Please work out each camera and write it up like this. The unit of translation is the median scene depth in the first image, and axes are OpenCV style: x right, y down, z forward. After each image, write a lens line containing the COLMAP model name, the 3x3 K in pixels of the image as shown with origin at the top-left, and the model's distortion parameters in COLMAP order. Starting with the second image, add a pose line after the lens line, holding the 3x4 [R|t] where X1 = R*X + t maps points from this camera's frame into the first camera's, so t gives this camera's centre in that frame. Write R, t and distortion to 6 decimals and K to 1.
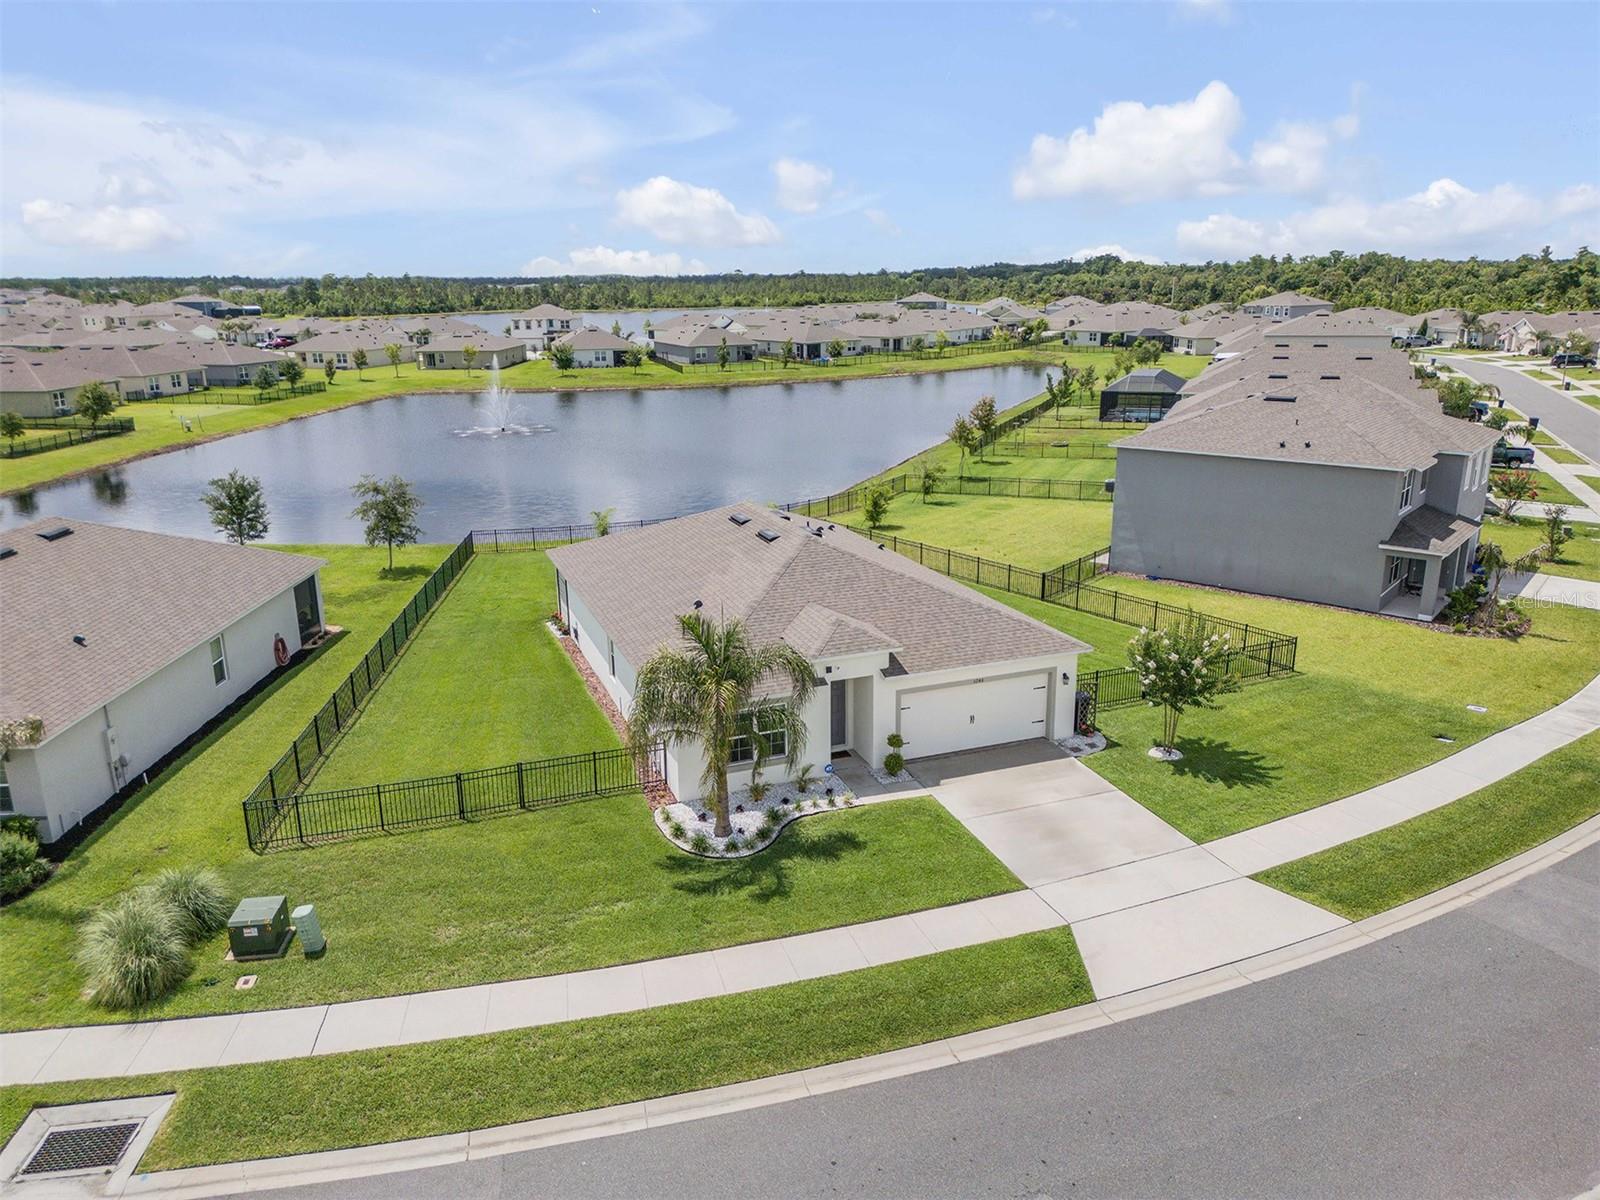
lens RADIAL K [[1124.0, 0, 800.1], [0, 1124.0, 600.1], [0, 0, 1]] dist [0.077452, -0.077753]
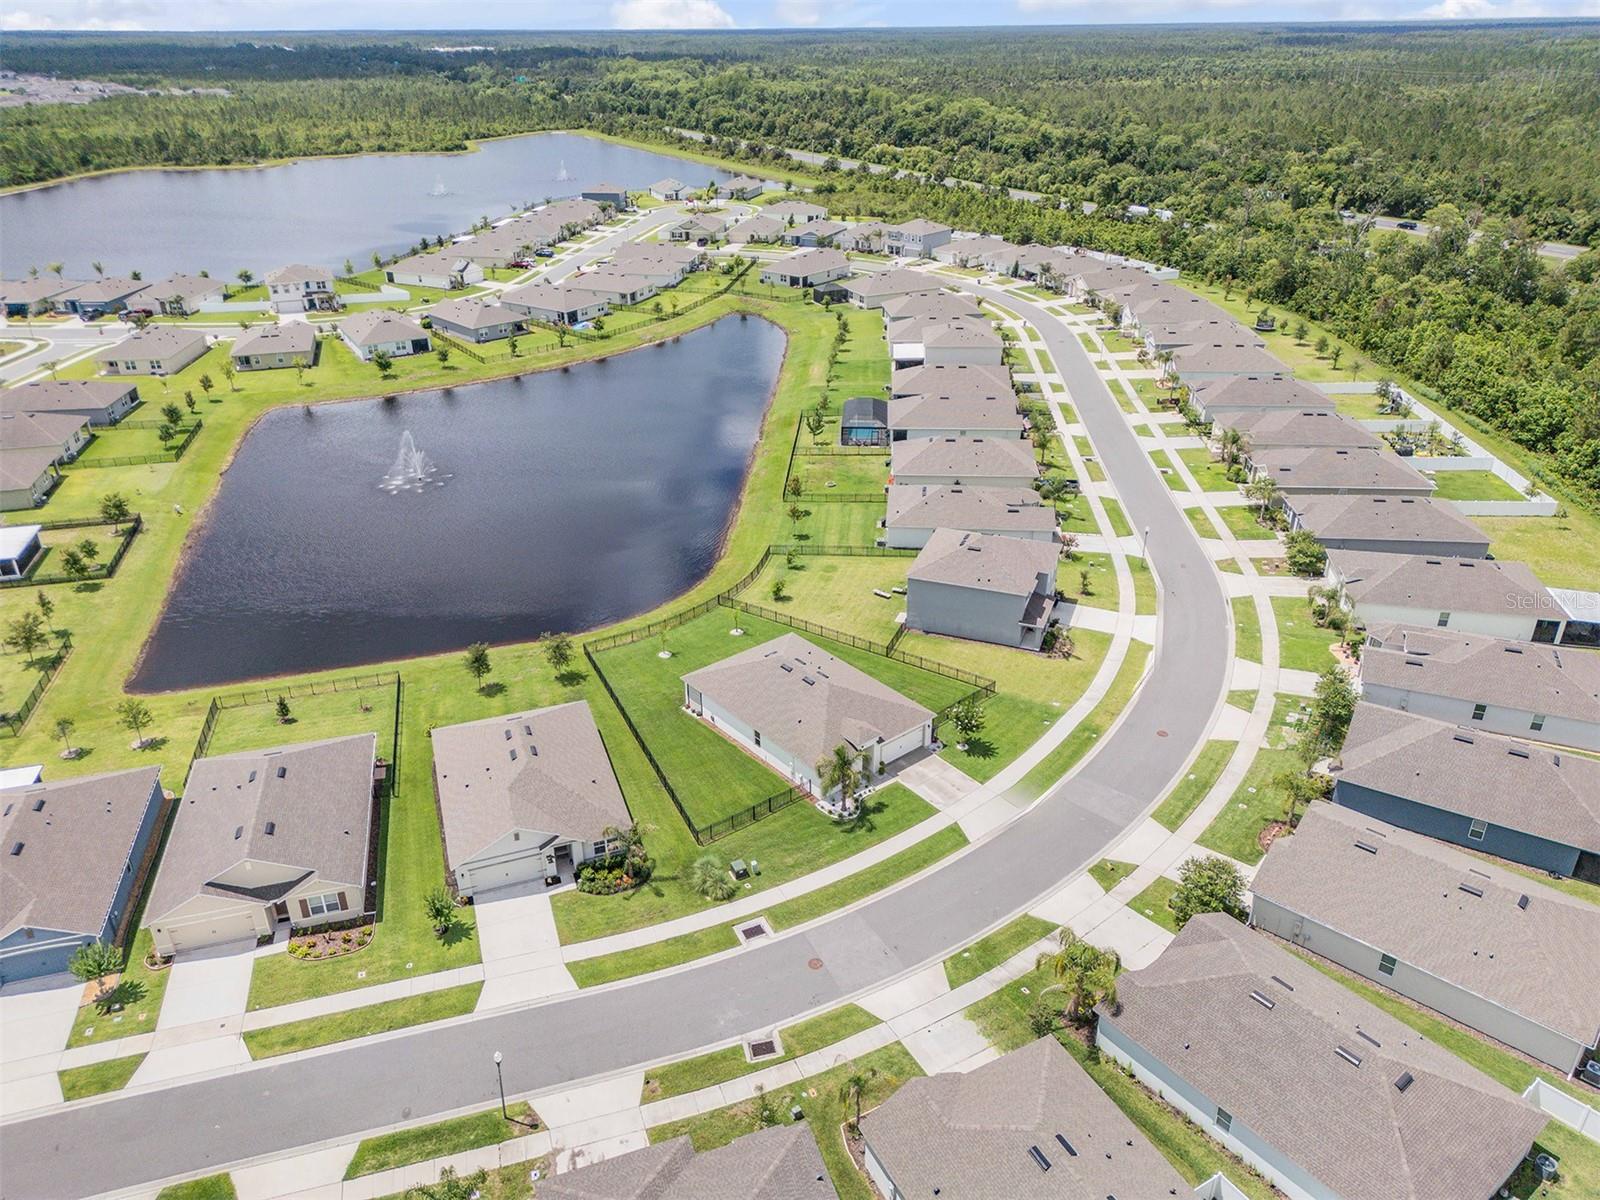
lens RADIAL K [[1124.0, 0, 799.2], [0, 1124.0, 587.6], [0, 0, 1]] dist [0.077452, -0.077753]
pose [[0.948446, -0.137832, 0.285400, -0.855130], [0.085894, 0.978569, 0.187149, -0.852016], [-0.305079, -0.152987, 0.939958, -1.544278]]
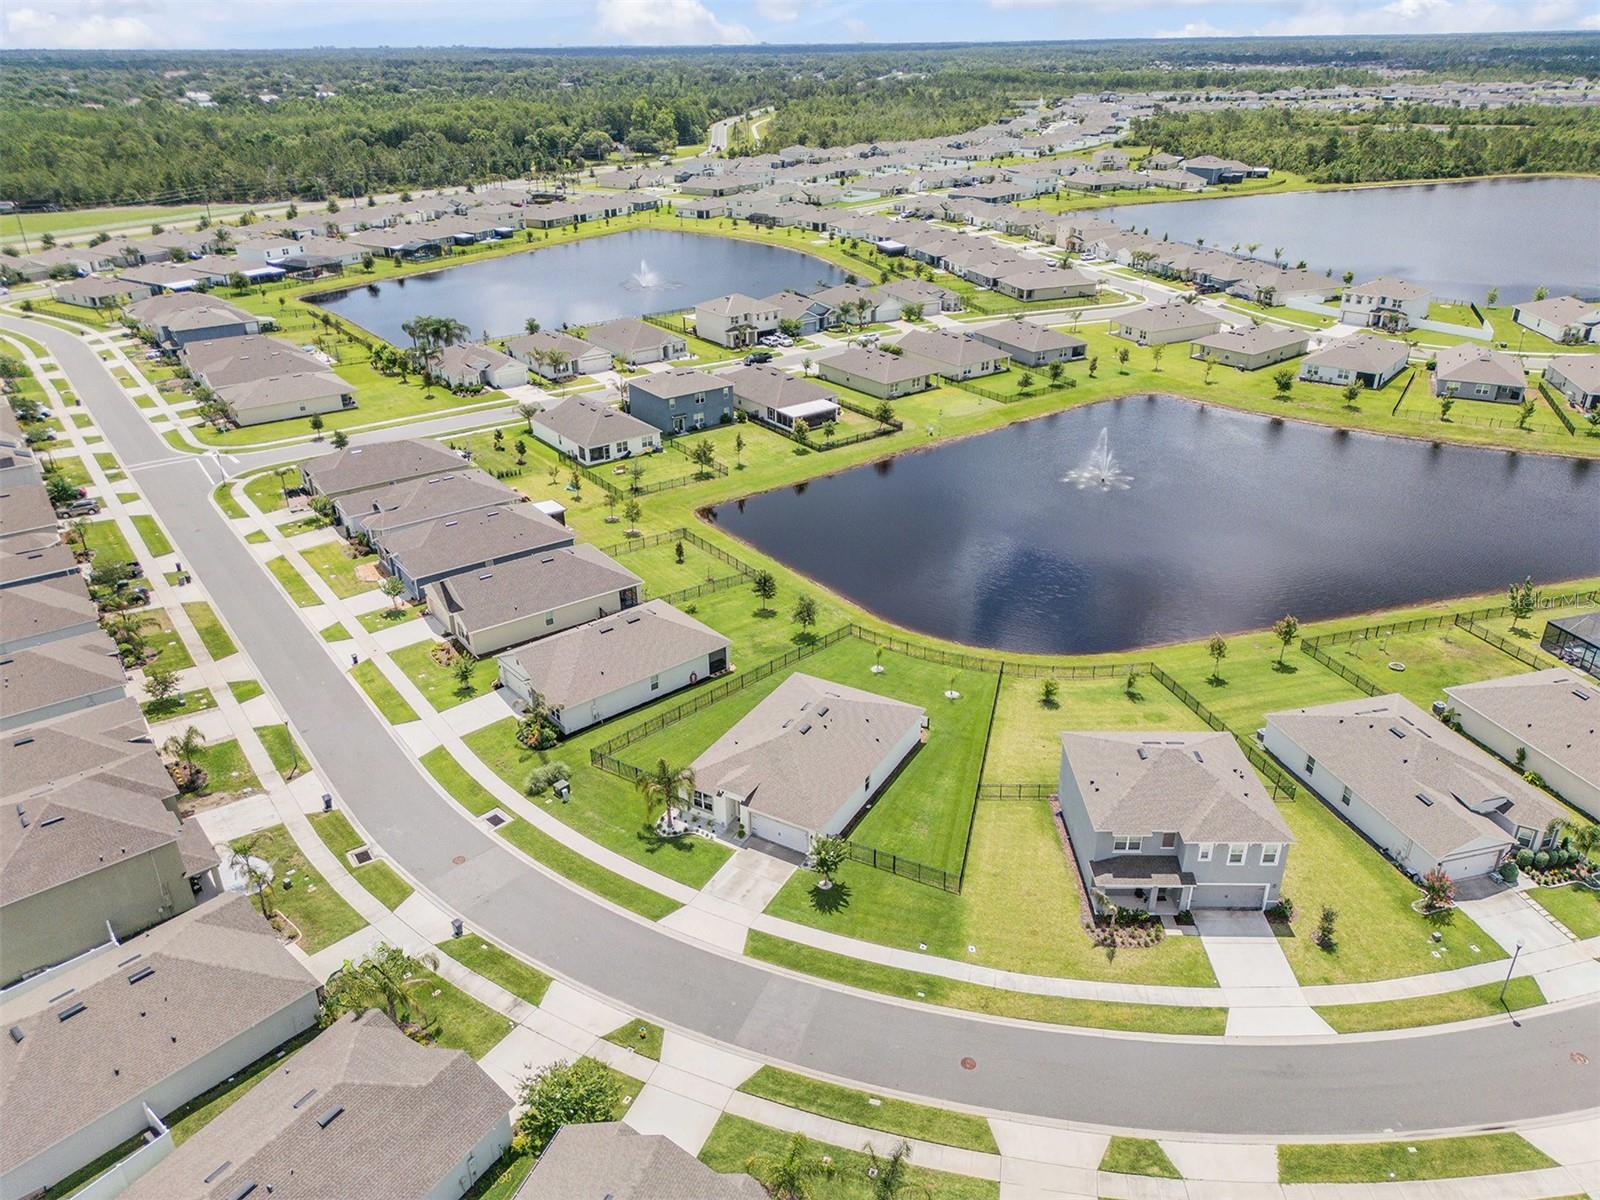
lens RADIAL K [[1124.0, 0, 799.8], [0, 1124.0, 593.9], [0, 0, 1]] dist [0.077452, -0.077753]
pose [[0.630092, 0.344520, -0.695909, 1.802750], [-0.212742, 0.938489, 0.271991, -1.126924], [0.746810, -0.023331, 0.664629, -0.661794]]
